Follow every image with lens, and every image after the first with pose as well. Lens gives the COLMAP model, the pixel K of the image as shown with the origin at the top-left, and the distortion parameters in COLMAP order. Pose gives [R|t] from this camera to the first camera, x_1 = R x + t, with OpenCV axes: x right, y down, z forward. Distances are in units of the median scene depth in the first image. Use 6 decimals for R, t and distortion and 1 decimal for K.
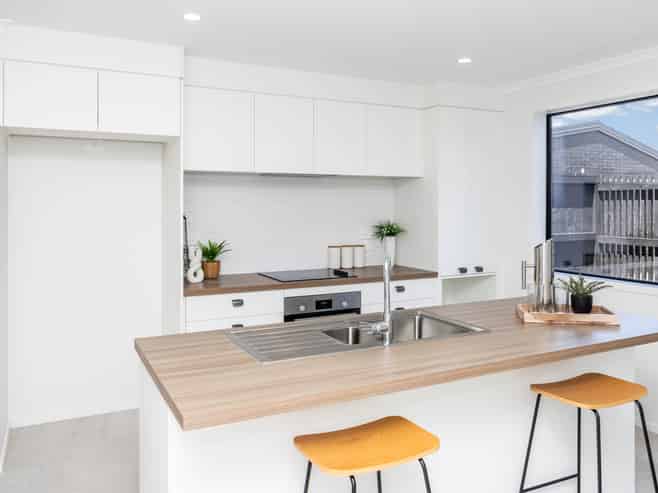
lens RADIAL K [[536.2, 0, 329.3], [0, 536.2, 207.7], [0, 0, 1]] dist [0.031857, -0.005372]
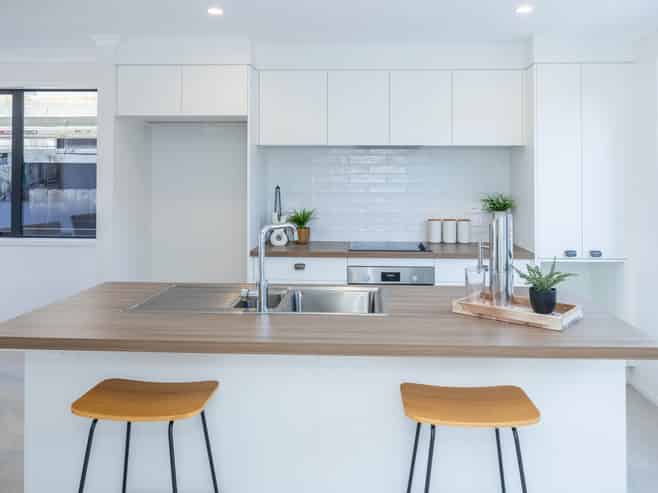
lens RADIAL K [[525.7, 0, 346.8], [0, 525.7, 182.3], [0, 0, 1]] dist [-0.009345, -0.002627]
pose [[0.874169, 0.008257, -0.485551, 0.397727], [-0.007165, 0.999966, 0.004105, 0.003135], [0.485568, -0.000110, 0.874199, 0.118458]]
